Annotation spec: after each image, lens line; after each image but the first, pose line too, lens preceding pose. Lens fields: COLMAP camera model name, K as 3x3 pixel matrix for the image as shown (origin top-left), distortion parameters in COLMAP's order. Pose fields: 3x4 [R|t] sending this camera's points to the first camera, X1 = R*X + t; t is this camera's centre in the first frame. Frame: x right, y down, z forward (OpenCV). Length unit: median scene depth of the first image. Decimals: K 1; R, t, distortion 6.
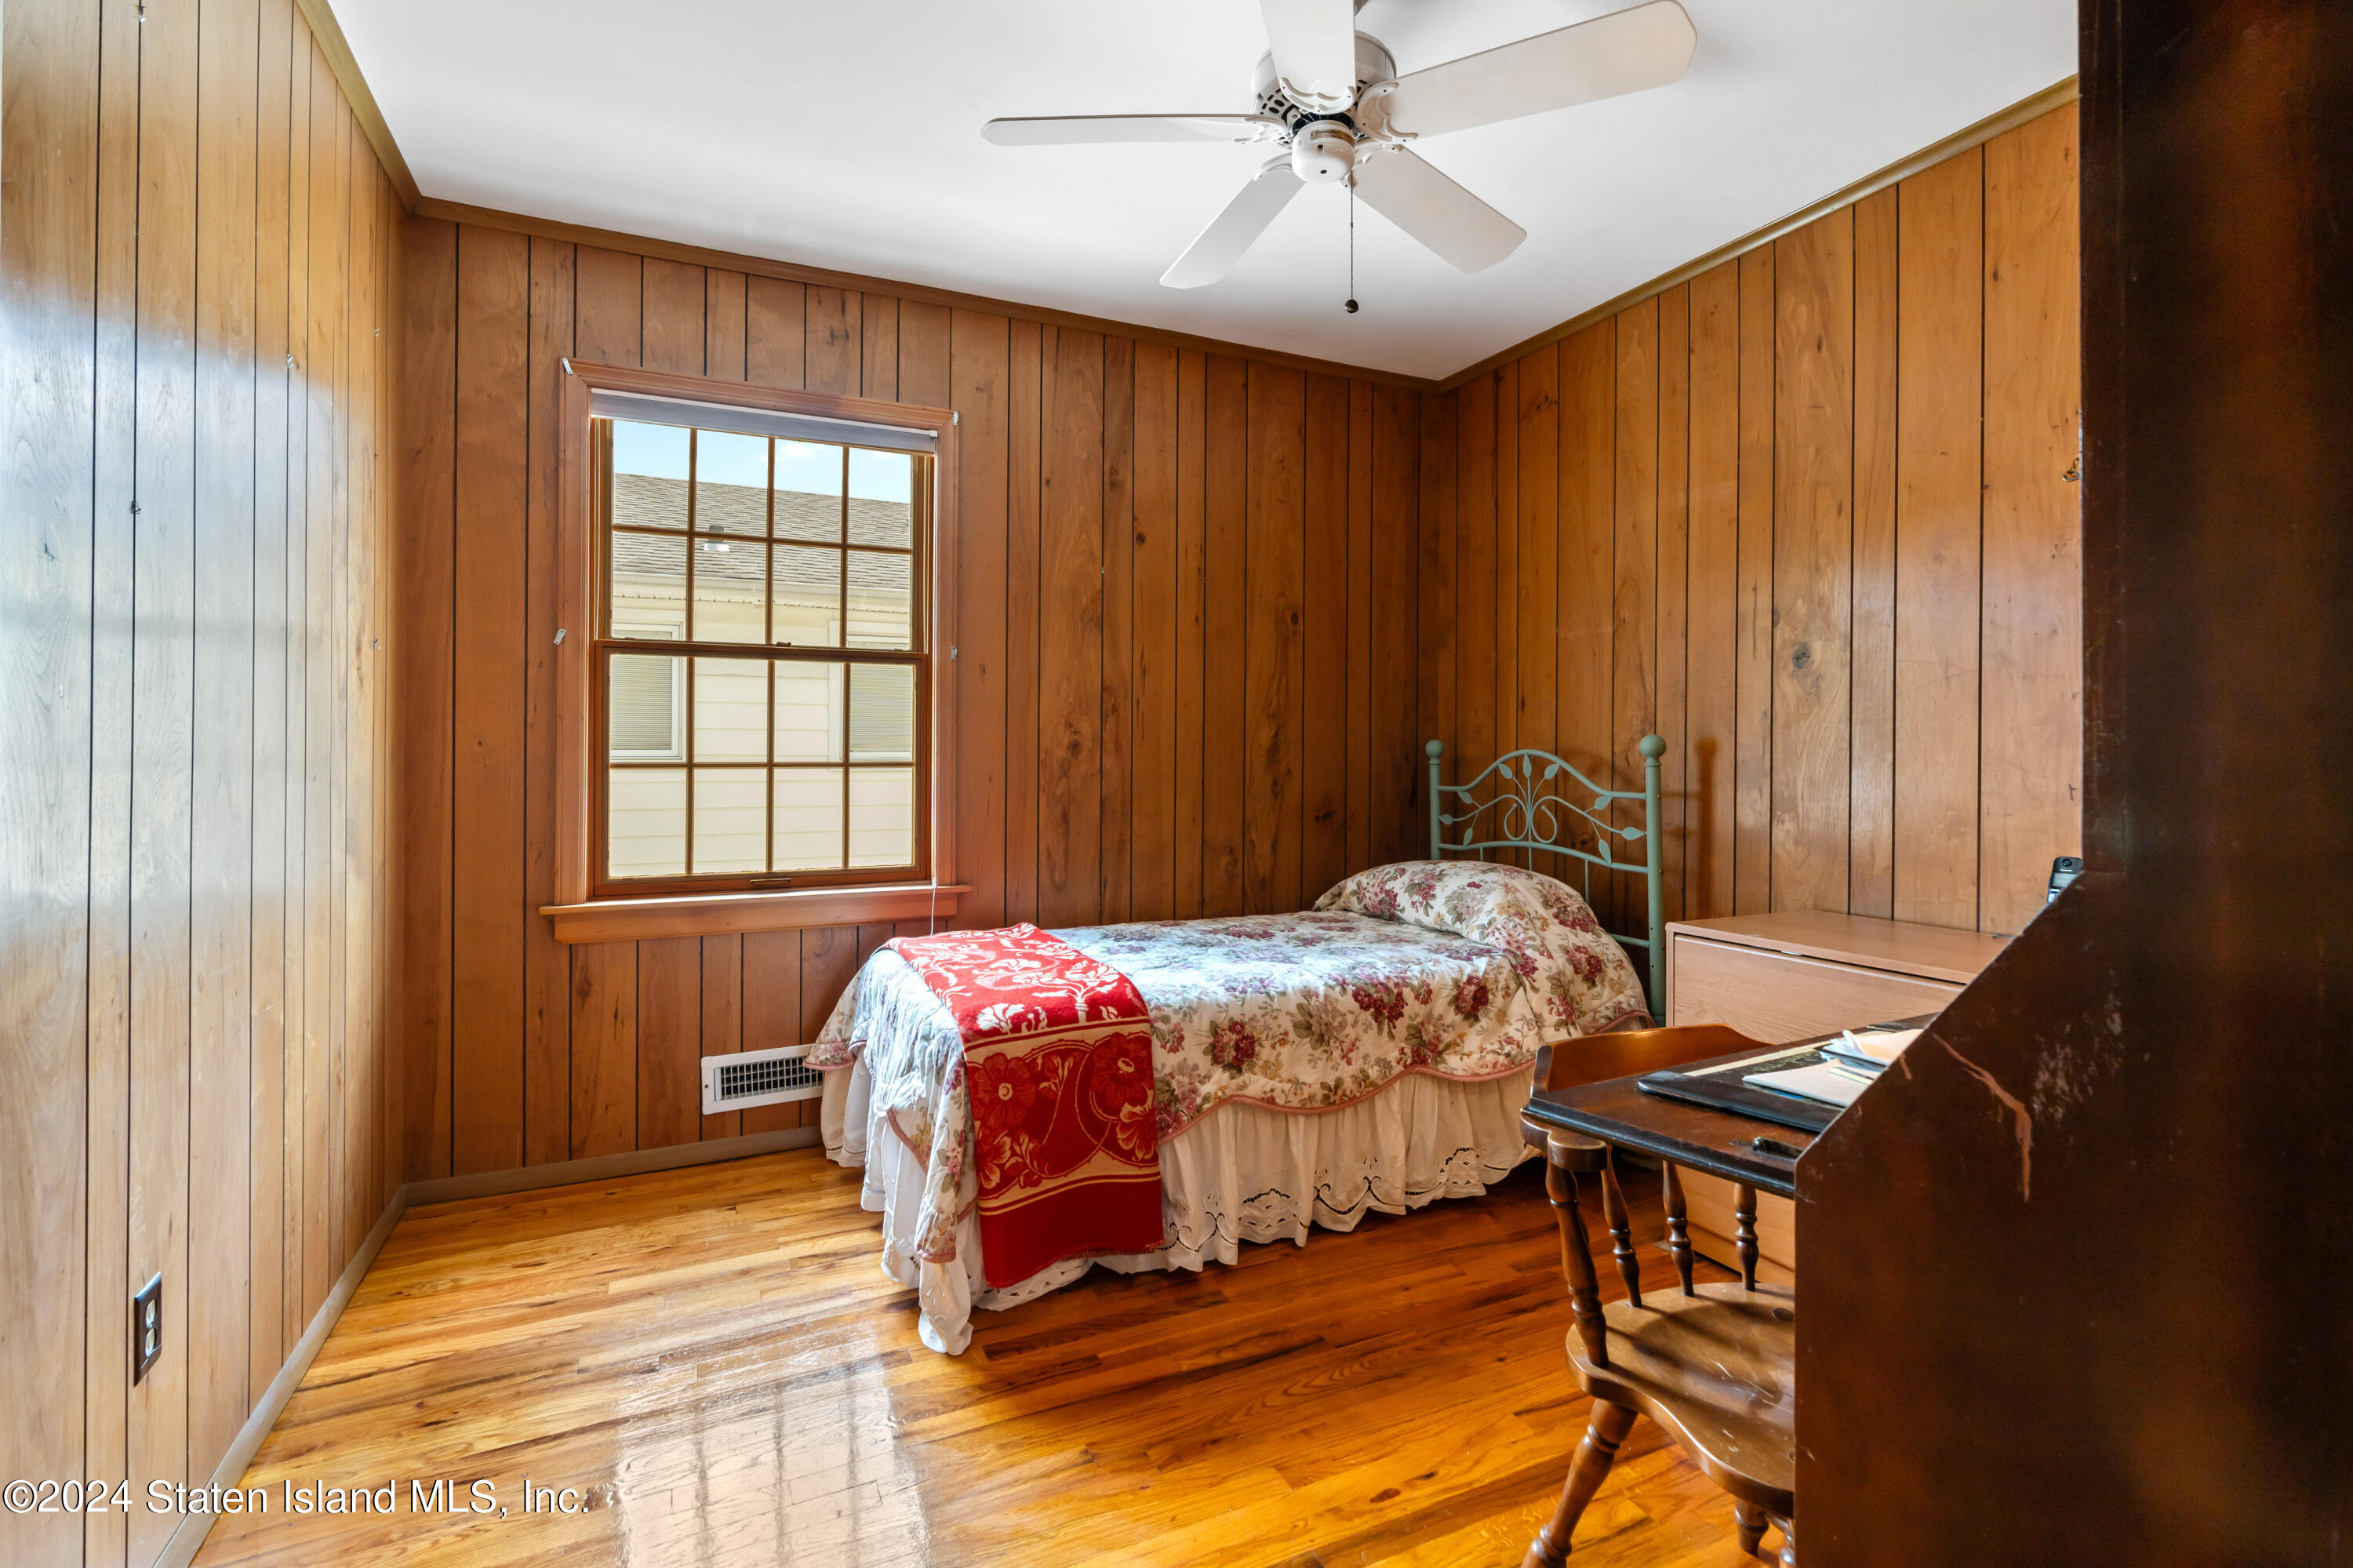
lens RADIAL K [[1058.7, 0, 1185.3], [0, 1058.7, 778.4], [0, 0, 1]] dist [-0.009753, 0.003946]
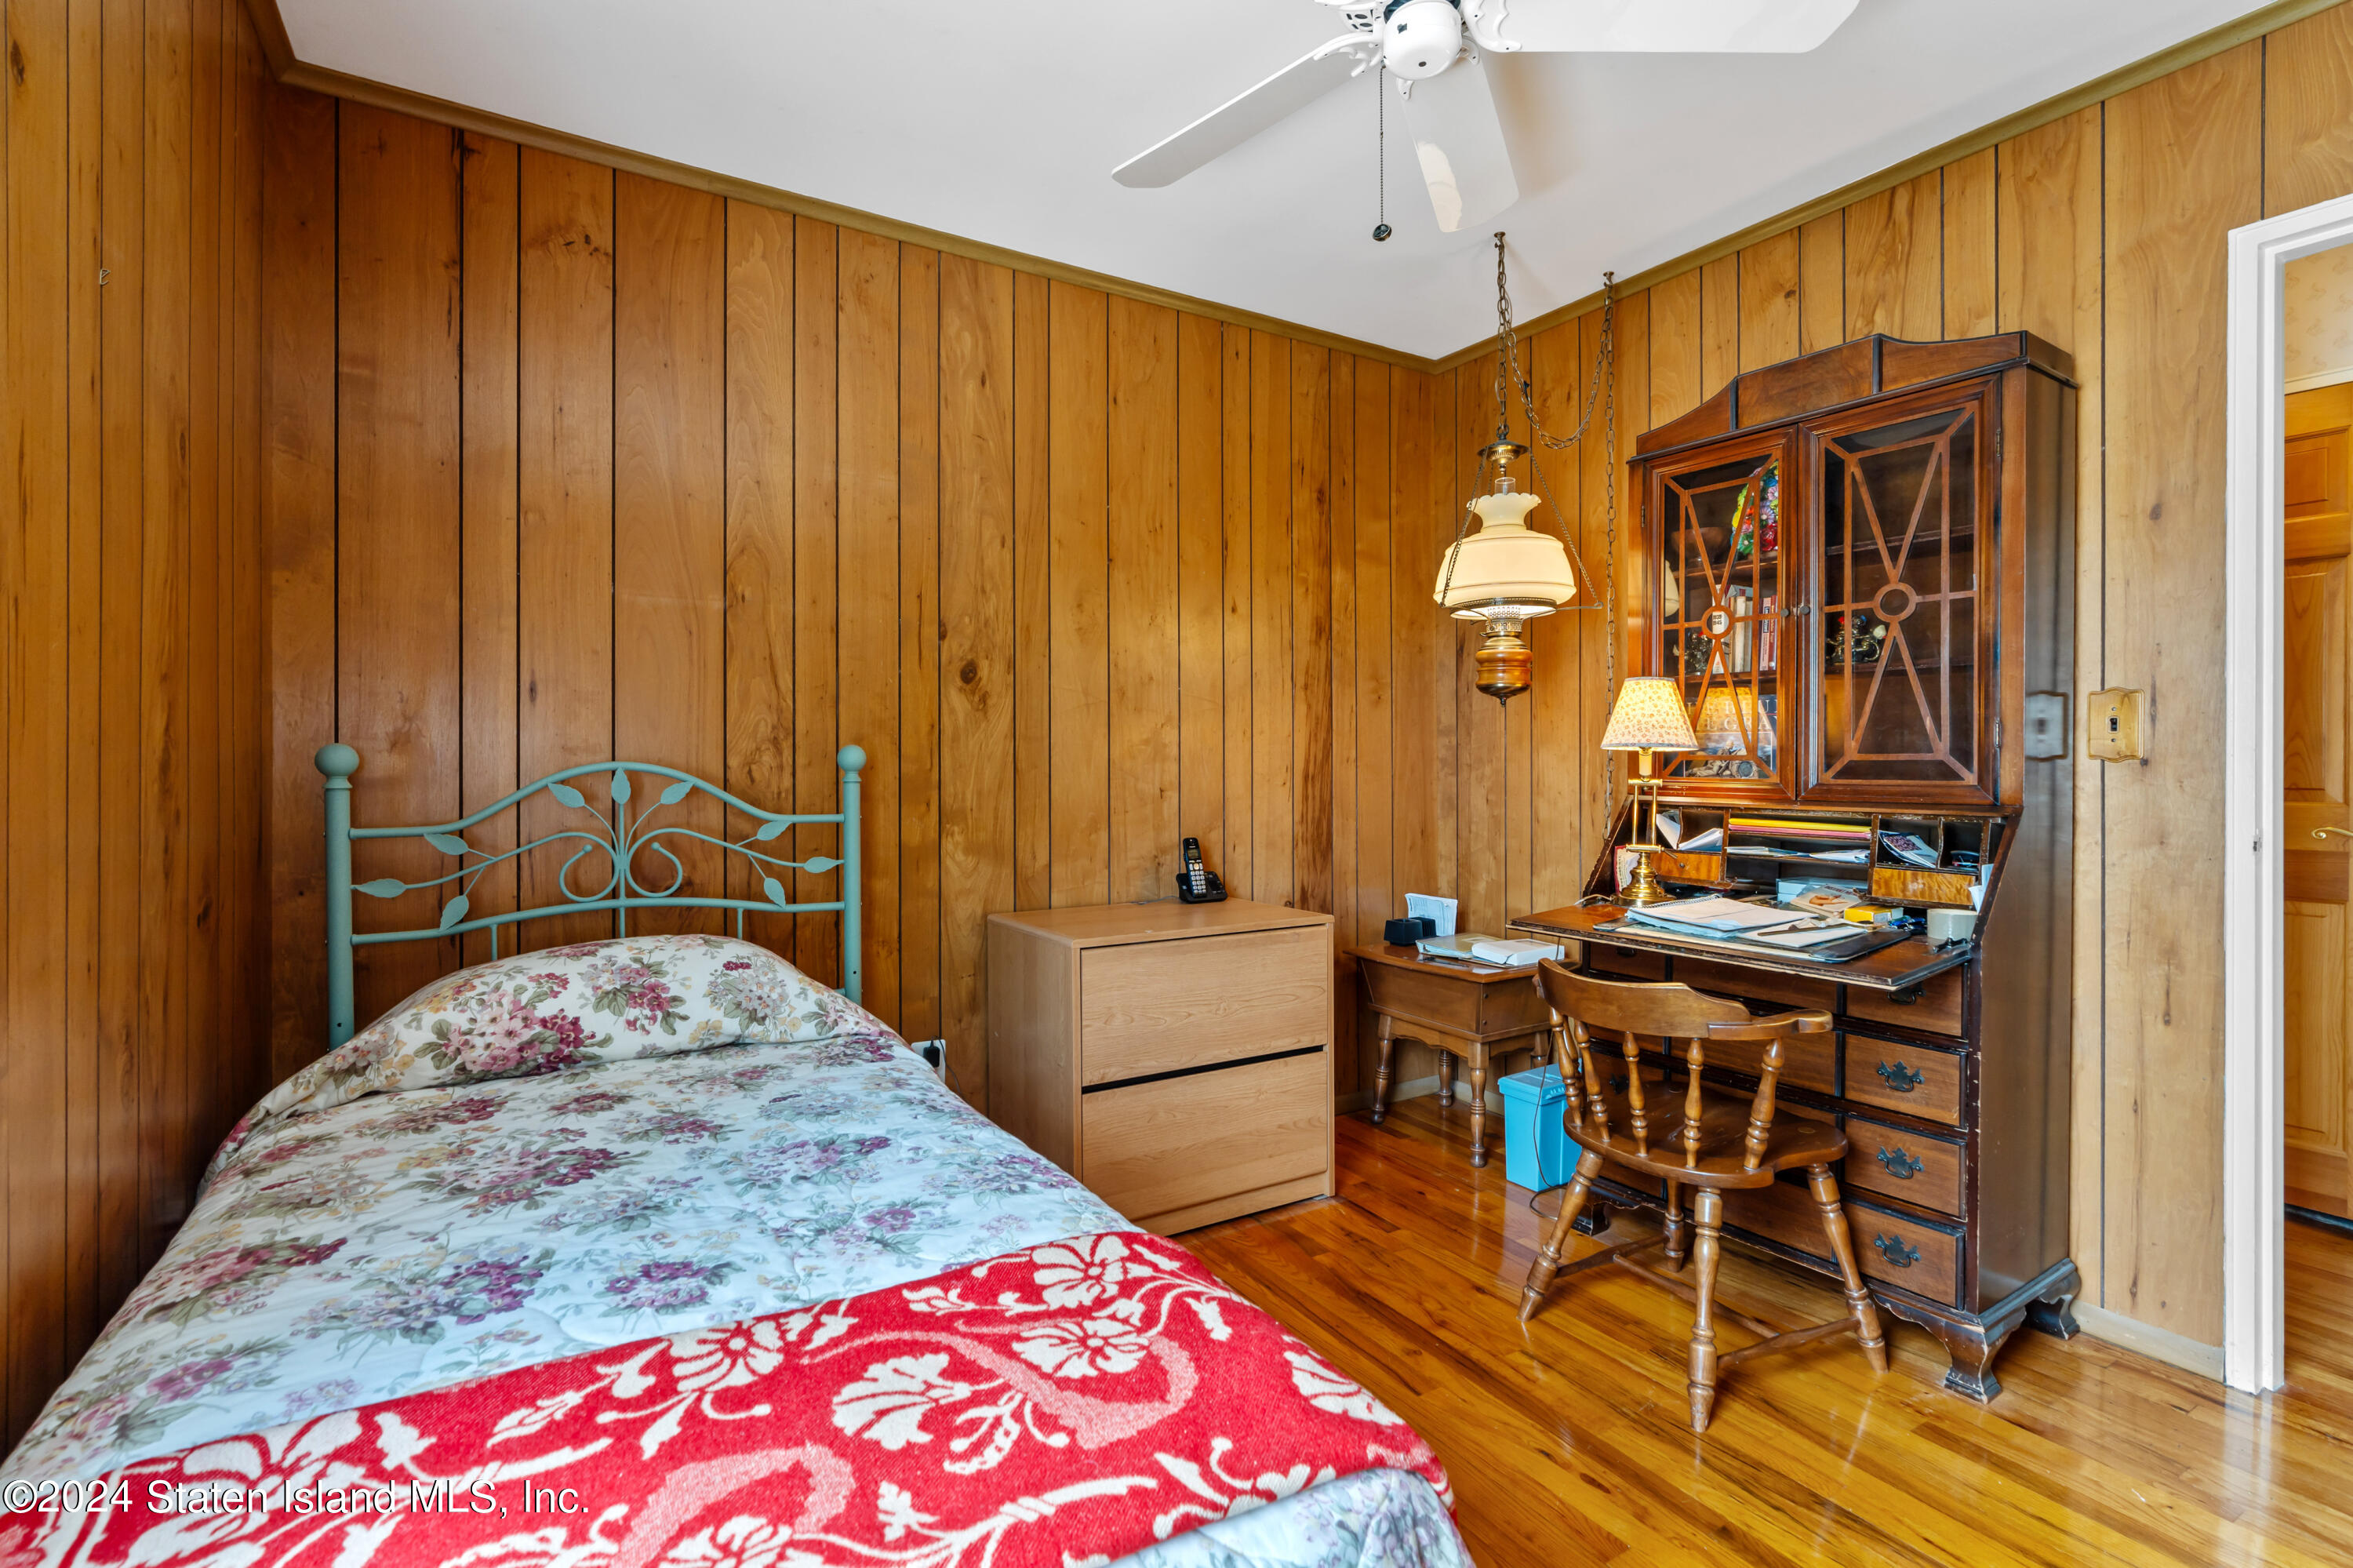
lens RADIAL K [[1058.7, 0, 1185.4], [0, 1058.7, 792.7], [0, 0, 1]] dist [-0.009753, 0.003946]
pose [[-0.088041, -0.030176, 0.995660, -0.417626], [0.025672, 0.999140, 0.032551, -0.023107], [-0.995786, 0.028427, -0.087191, 0.779696]]
